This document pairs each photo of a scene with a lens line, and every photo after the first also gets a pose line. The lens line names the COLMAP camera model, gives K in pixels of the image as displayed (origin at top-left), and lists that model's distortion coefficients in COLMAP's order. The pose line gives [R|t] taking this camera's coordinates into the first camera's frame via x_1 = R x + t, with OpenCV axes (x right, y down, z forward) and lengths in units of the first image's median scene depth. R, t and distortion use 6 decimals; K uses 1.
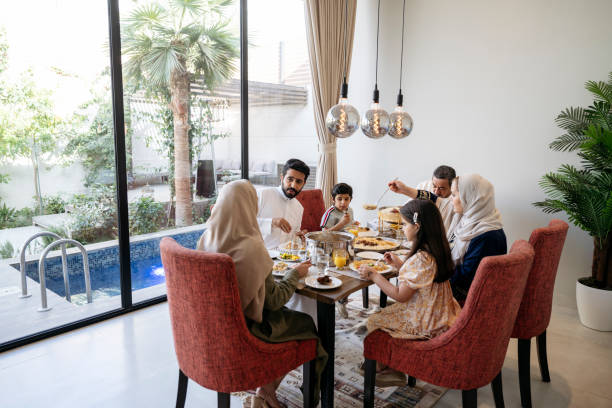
lens RADIAL K [[410.4, 0, 299.8], [0, 410.4, 200.6], [0, 0, 1]] dist [-0.002903, 0.002535]
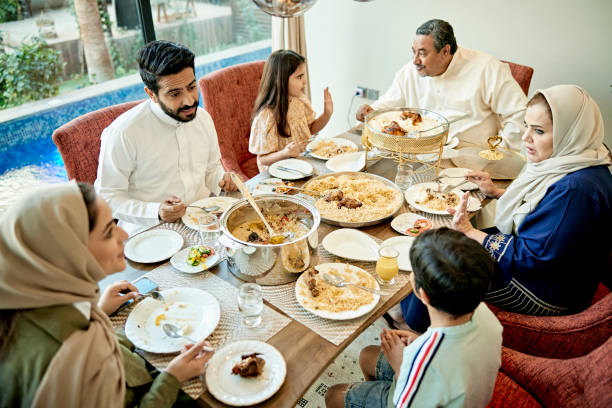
lens RADIAL K [[474.0, 0, 312.7], [0, 474.0, 204.7], [0, 0, 1]] dist [-0.009231, -0.001603]
pose [[0.996242, -0.050497, 0.070371, 0.068543], [0.020510, 0.926897, 0.374756, -0.119986], [-0.084150, -0.371904, 0.924449, 0.367964]]
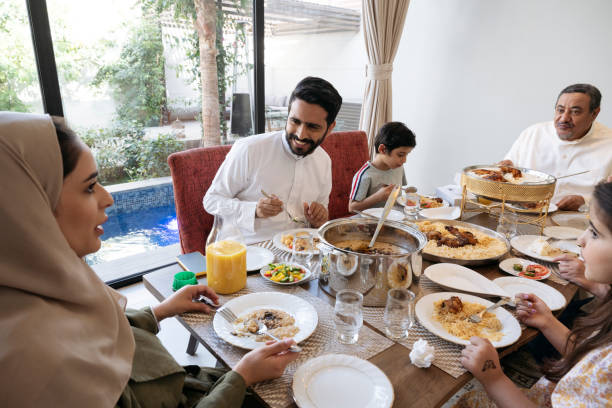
lens RADIAL K [[410.4, 0, 311.0], [0, 410.4, 203.5], [0, 0, 1]] dist [-0.002903, 0.002535]
pose [[0.995365, 0.041983, -0.086516, 0.035370], [-0.028283, 0.987683, 0.153892, -0.016413], [0.091911, -0.150732, 0.984293, 0.430250]]
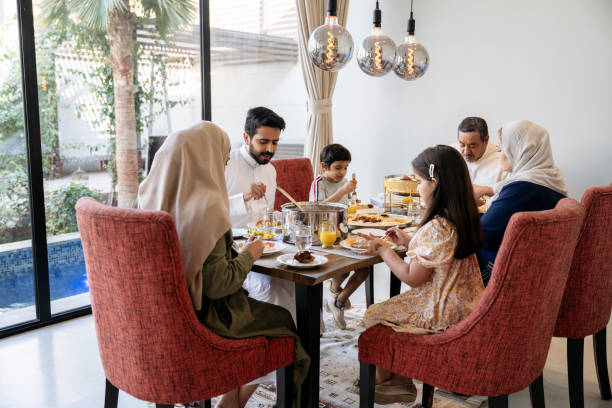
lens RADIAL K [[555.3, 0, 304.5], [0, 555.3, 201.9], [0, 0, 1]] dist [-0.004507, 0.018687]
pose [[0.999694, -0.008676, 0.023160, 0.024901], [0.008489, 0.999930, 0.008182, 0.056365], [-0.023229, -0.007983, 0.999698, 0.003636]]
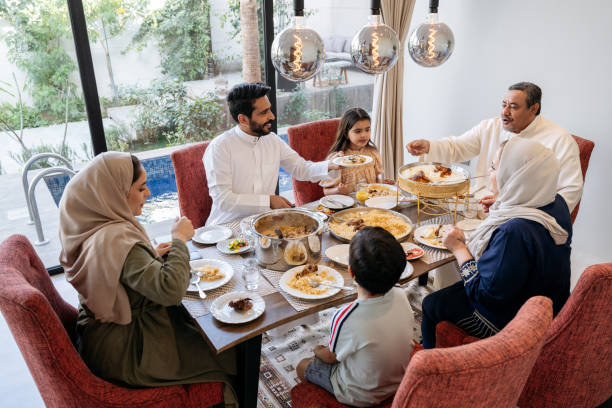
lens RADIAL K [[474.0, 0, 308.8], [0, 474.0, 201.1], [0, 0, 1]] dist [-0.009231, -0.001603]
pose [[0.969387, 0.081740, -0.231532, 0.234615], [-0.023735, 0.969740, 0.242982, -0.117179], [0.244387, -0.230048, 0.941994, 0.212711]]
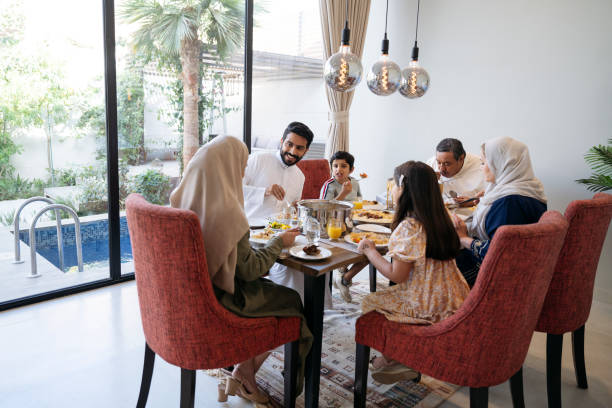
lens RADIAL K [[432.4, 0, 275.7], [0, 432.4, 184.8], [0, 0, 1]] dist [-0.003567, 0.007490]
pose [[0.994511, 0.029068, -0.100512, 0.047245], [-0.028627, 0.999573, 0.005825, 0.034068], [0.100639, -0.002916, 0.994919, 0.053752]]
